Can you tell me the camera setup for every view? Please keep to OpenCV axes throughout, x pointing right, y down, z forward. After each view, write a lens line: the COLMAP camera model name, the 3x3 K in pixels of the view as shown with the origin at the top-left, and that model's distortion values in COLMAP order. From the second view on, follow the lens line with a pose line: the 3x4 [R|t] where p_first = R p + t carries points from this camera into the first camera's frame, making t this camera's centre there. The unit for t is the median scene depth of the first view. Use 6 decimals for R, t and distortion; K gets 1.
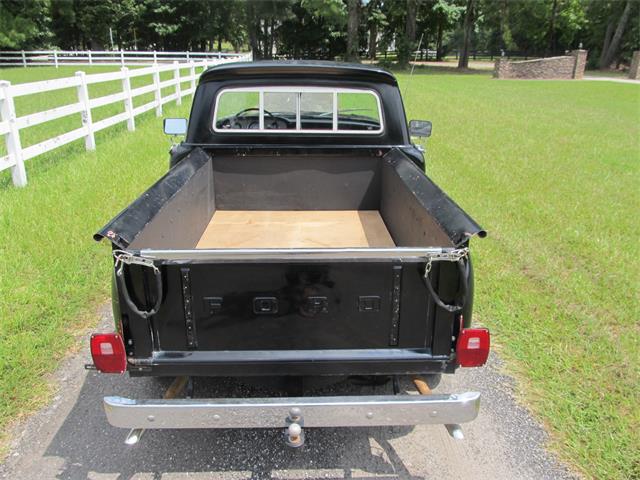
lens RADIAL K [[530.4, 0, 320.6], [0, 530.4, 253.6], [0, 0, 1]] dist [-0.050732, 0.013956]
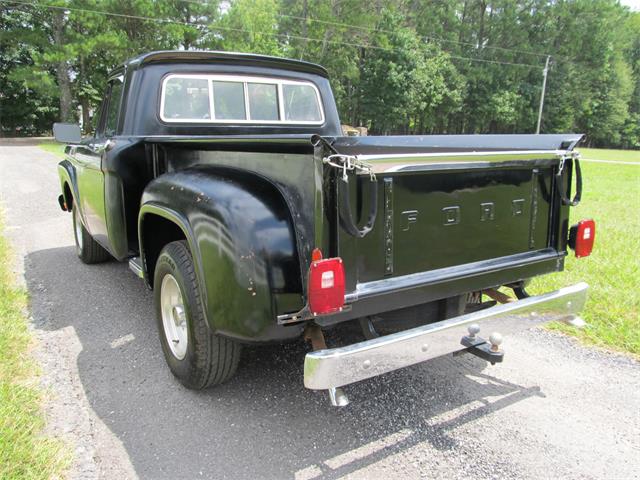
lens RADIAL K [[530.4, 0, 320.6], [0, 530.4, 253.6], [0, 0, 1]] dist [-0.050732, 0.013956]
pose [[0.859967, -0.119763, 0.496099, -0.438479], [0.188885, 0.977737, -0.091390, 0.114716], [-0.474109, 0.172298, 0.863443, 0.155689]]
